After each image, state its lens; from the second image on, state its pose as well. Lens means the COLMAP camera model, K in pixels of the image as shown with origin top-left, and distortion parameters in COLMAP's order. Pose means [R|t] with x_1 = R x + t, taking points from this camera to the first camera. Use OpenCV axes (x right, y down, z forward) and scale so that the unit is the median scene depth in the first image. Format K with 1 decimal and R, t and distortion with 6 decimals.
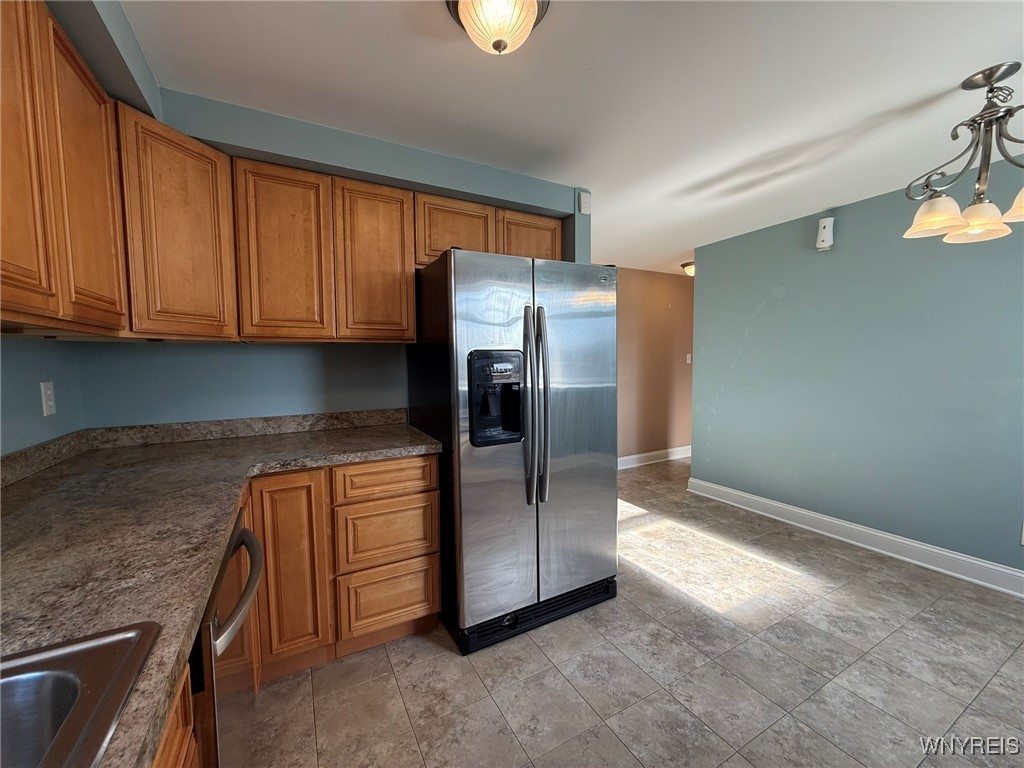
lens RADIAL K [[407.8, 0, 510.0], [0, 407.8, 384.3], [0, 0, 1]] dist [0.002370, -0.000074]
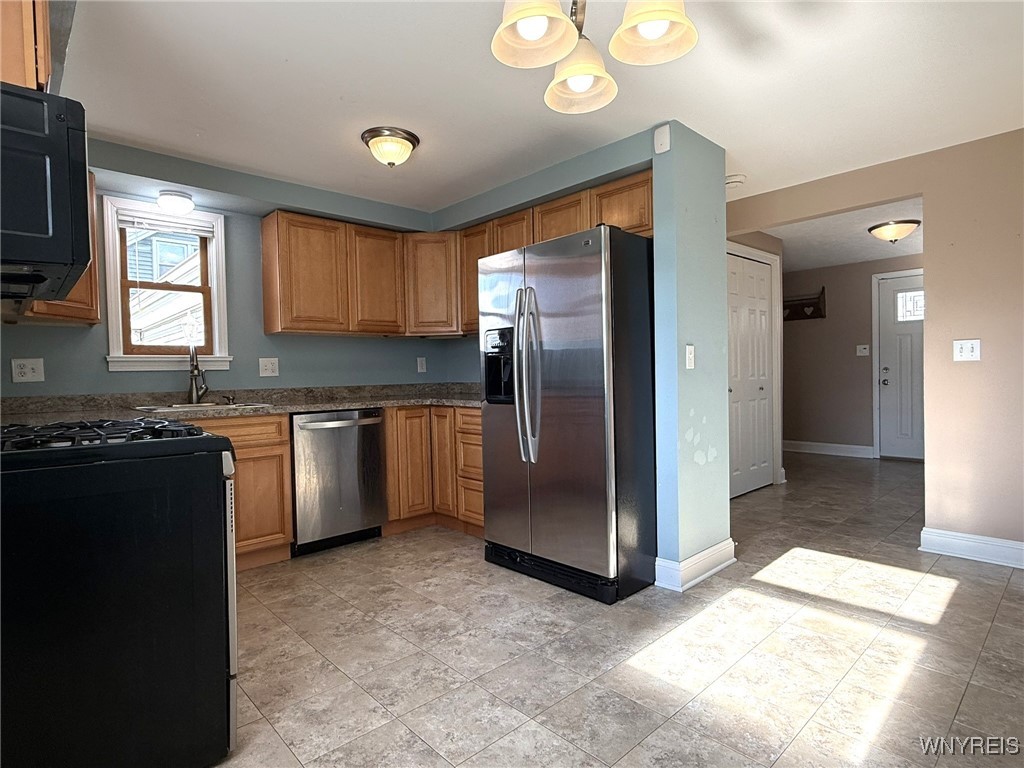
lens RADIAL K [[546.0, 0, 510.2], [0, 546.0, 384.0], [0, 0, 1]] dist [0.000179, 0.000227]
pose [[0.249857, 0.026877, -0.967910, 1.668218], [-0.044615, 0.998873, 0.016220, 0.060041], [0.967254, 0.039130, 0.250775, 0.629148]]
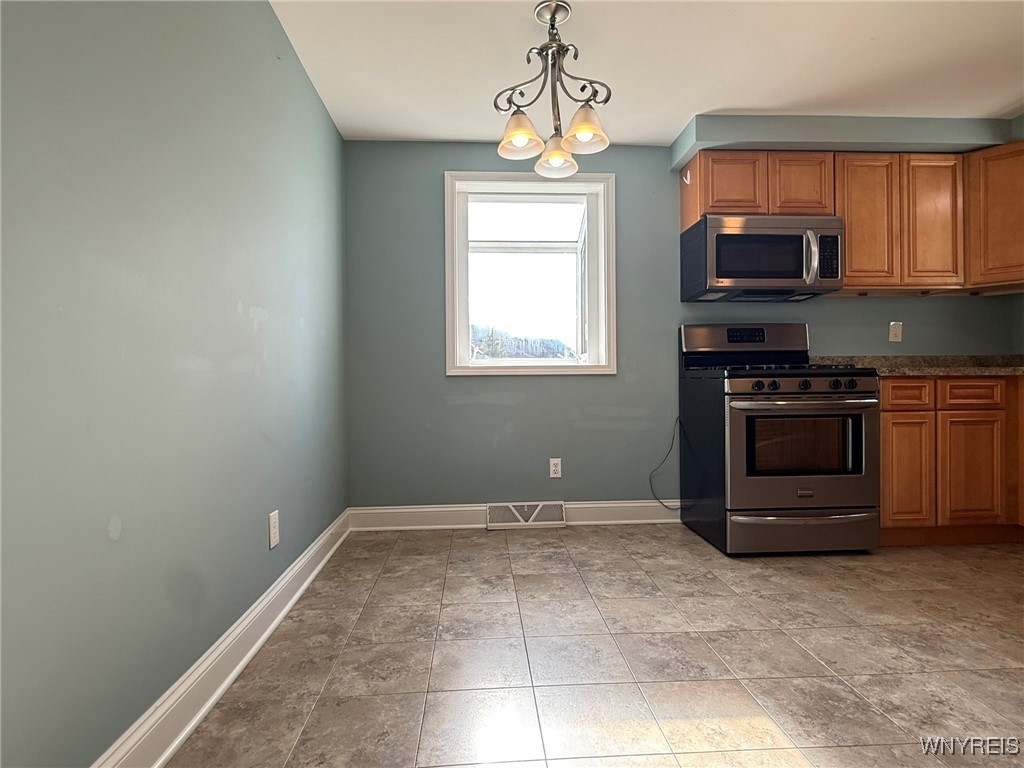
lens RADIAL K [[546.0, 0, 511.1], [0, 546.0, 383.7], [0, 0, 1]] dist [0.000179, 0.000227]
pose [[-0.906073, 0.020454, 0.422627, 0.601102], [0.048698, 0.997235, 0.056140, 0.100221], [-0.420310, 0.071449, -0.904563, 2.056341]]
